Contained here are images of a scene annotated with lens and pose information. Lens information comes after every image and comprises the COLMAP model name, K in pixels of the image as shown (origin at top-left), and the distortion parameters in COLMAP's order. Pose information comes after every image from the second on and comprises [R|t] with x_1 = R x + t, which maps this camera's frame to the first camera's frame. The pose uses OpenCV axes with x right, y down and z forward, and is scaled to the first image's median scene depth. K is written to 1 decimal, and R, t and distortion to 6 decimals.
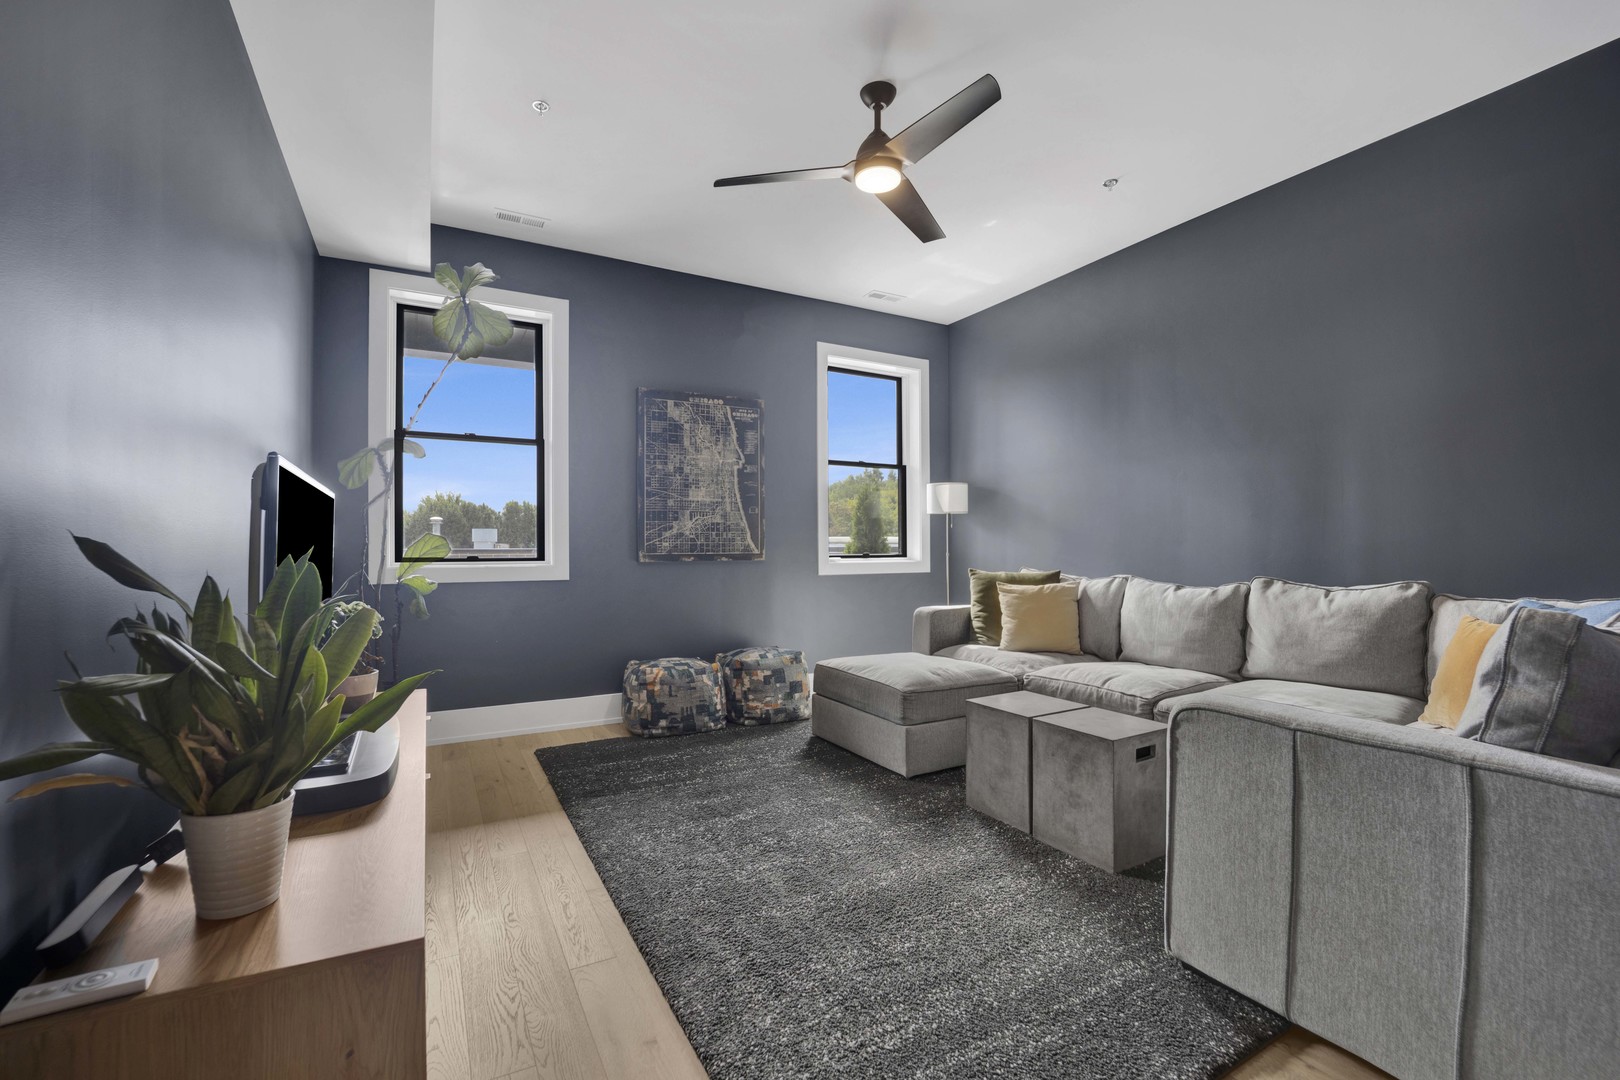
lens RADIAL K [[669.4, 0, 779.0], [0, 669.4, 544.3], [0, 0, 1]] dist [-0.016141, 0.000362]
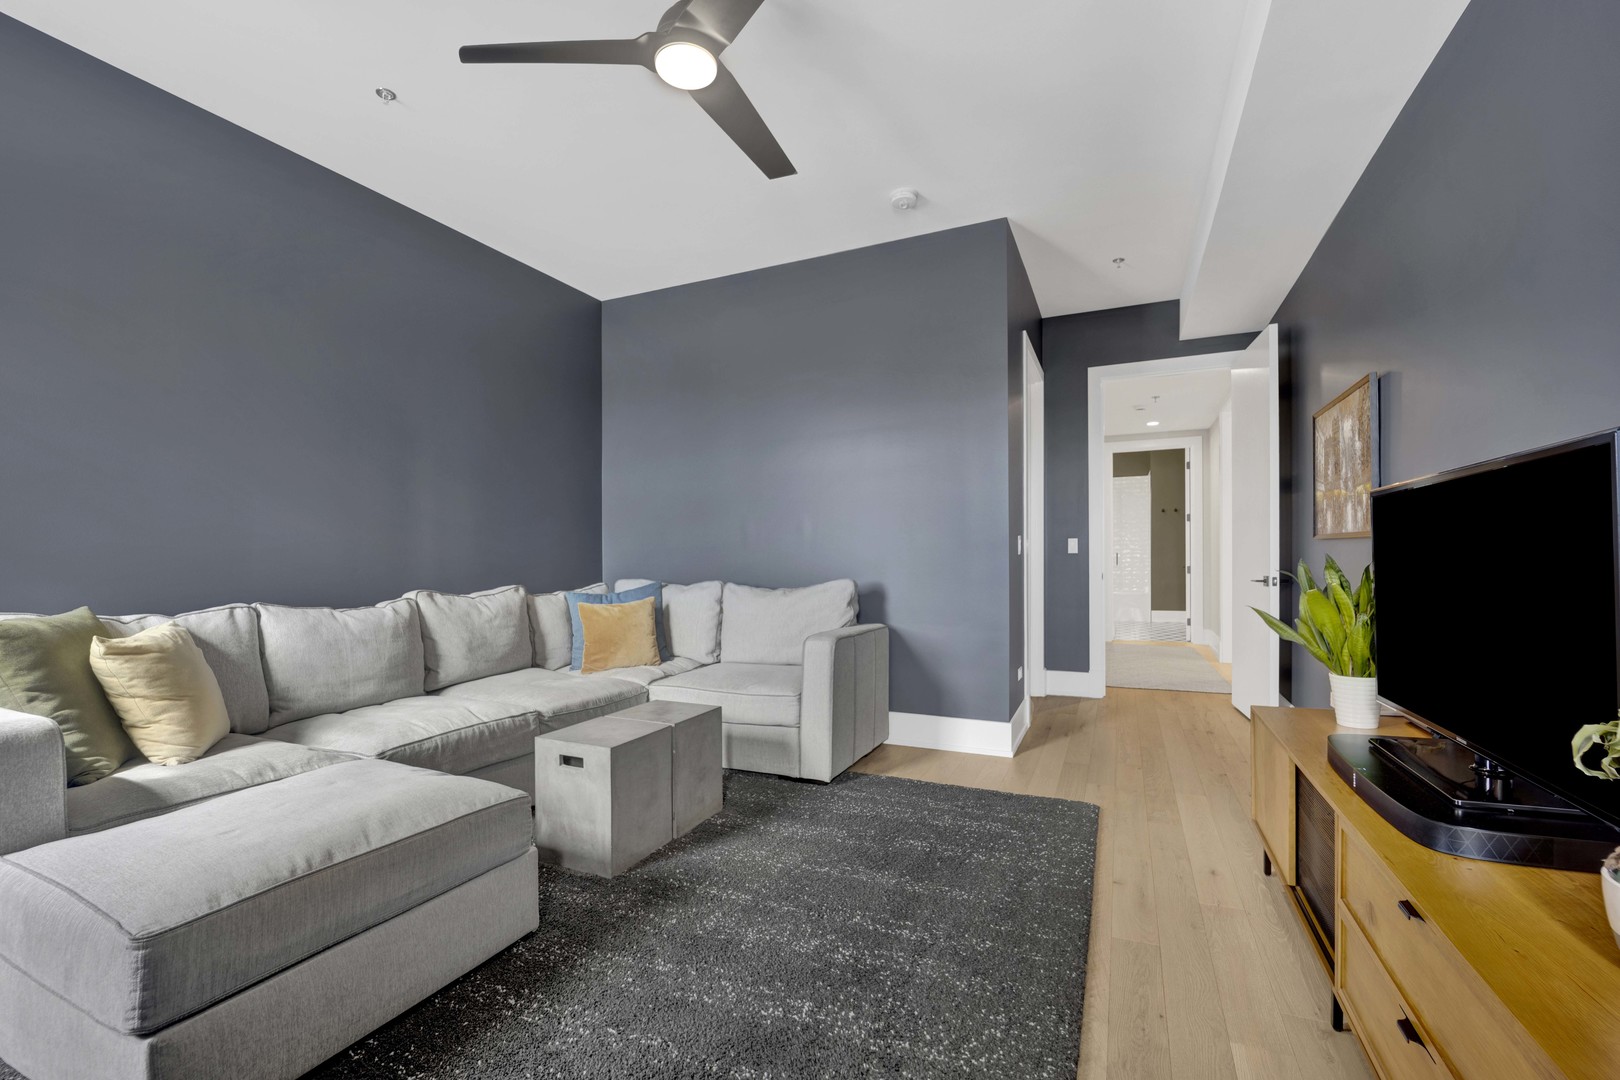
lens RADIAL K [[669.4, 0, 817.6], [0, 669.4, 560.5], [0, 0, 1]] dist [-0.016141, 0.000362]
pose [[-0.614570, 0.004298, 0.788851, -0.482099], [0.003384, 0.999990, -0.002811, 0.008100], [-0.788855, 0.000942, -0.614578, 1.223306]]
